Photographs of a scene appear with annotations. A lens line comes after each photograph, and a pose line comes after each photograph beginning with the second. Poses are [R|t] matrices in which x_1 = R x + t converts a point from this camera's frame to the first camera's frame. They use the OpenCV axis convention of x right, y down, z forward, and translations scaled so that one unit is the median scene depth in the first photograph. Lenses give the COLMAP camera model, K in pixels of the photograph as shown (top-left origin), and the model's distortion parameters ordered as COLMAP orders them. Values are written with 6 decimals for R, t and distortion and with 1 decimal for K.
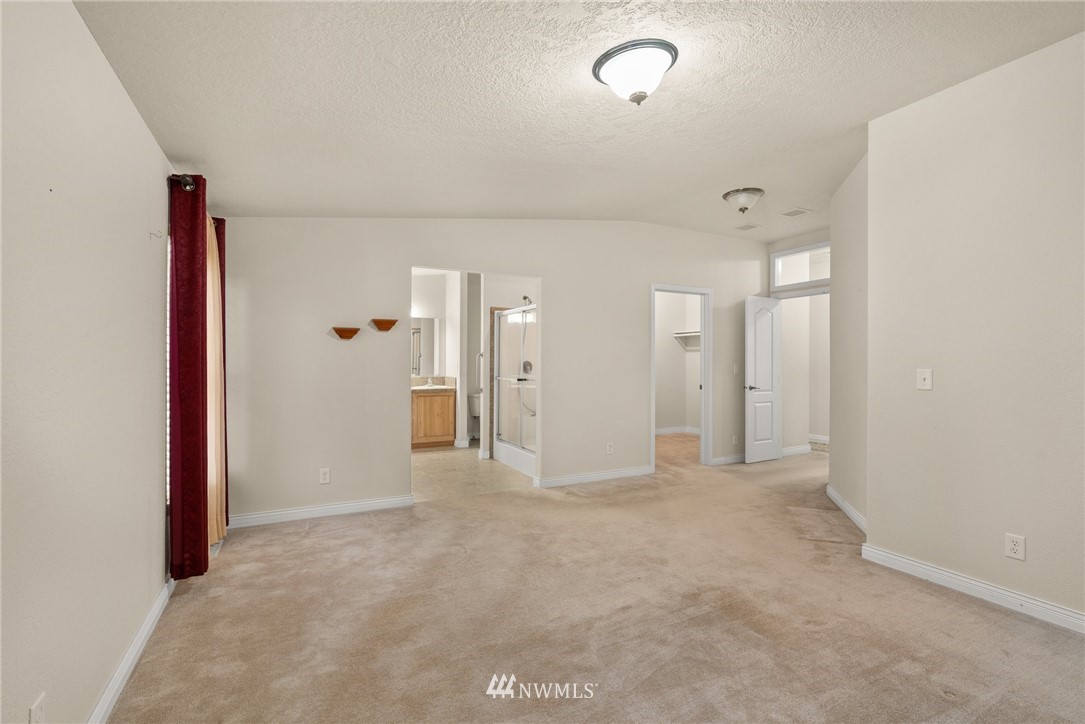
lens RADIAL K [[490.5, 0, 541.9], [0, 490.5, 362.8], [0, 0, 1]] dist [-0.017597, 0.000141]
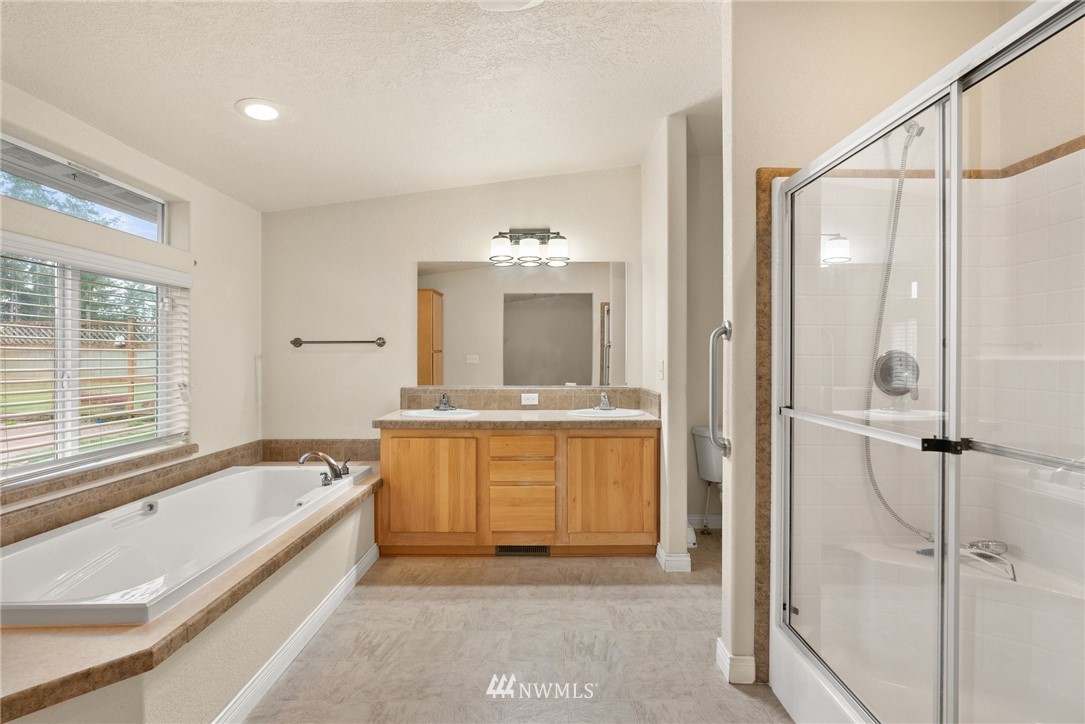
lens RADIAL K [[490.5, 0, 541.4], [0, 490.5, 357.7], [0, 0, 1]] dist [-0.017597, 0.000141]
pose [[0.888263, -0.004949, -0.459308, -0.076241], [0.004655, 0.999988, -0.001771, -0.000467], [0.459311, -0.000565, 0.888275, 0.605621]]
